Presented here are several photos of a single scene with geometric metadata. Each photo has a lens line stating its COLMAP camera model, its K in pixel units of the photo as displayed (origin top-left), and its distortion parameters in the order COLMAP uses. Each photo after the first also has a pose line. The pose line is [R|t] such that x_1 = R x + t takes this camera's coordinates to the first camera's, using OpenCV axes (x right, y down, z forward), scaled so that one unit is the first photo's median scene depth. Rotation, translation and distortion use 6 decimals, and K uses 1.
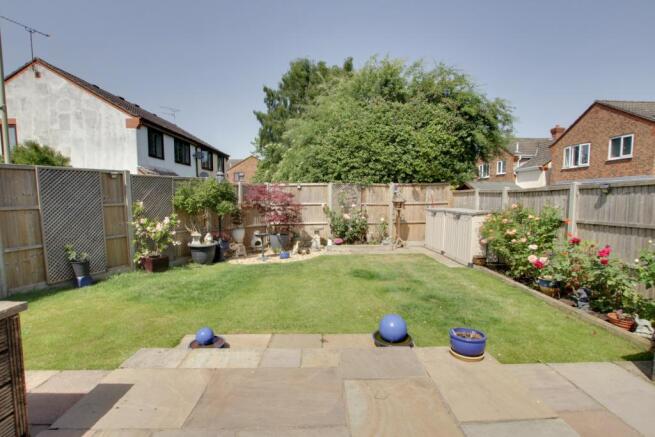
lens RADIAL K [[303.7, 0, 328.9], [0, 303.7, 223.3], [0, 0, 1]] dist [-0.028883, 0.003512]
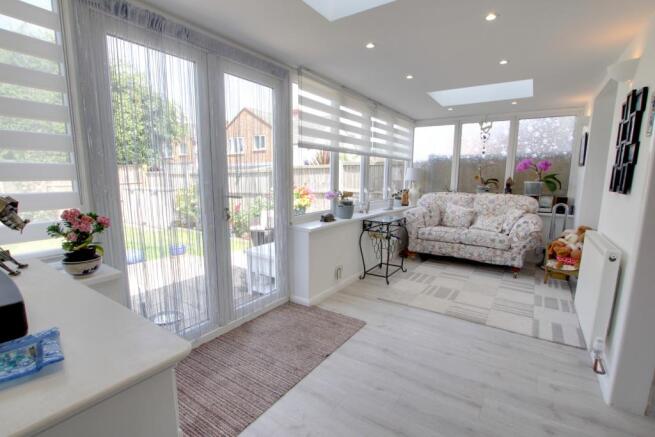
lens RADIAL K [[303.7, 0, 333.4], [0, 303.7, 221.8], [0, 0, 1]] dist [-0.028883, 0.003512]
pose [[0.564280, -0.119785, 0.816847, -0.159061], [0.062888, 0.992780, 0.102142, 0.012728], [-0.823185, -0.006267, 0.567739, -0.278850]]
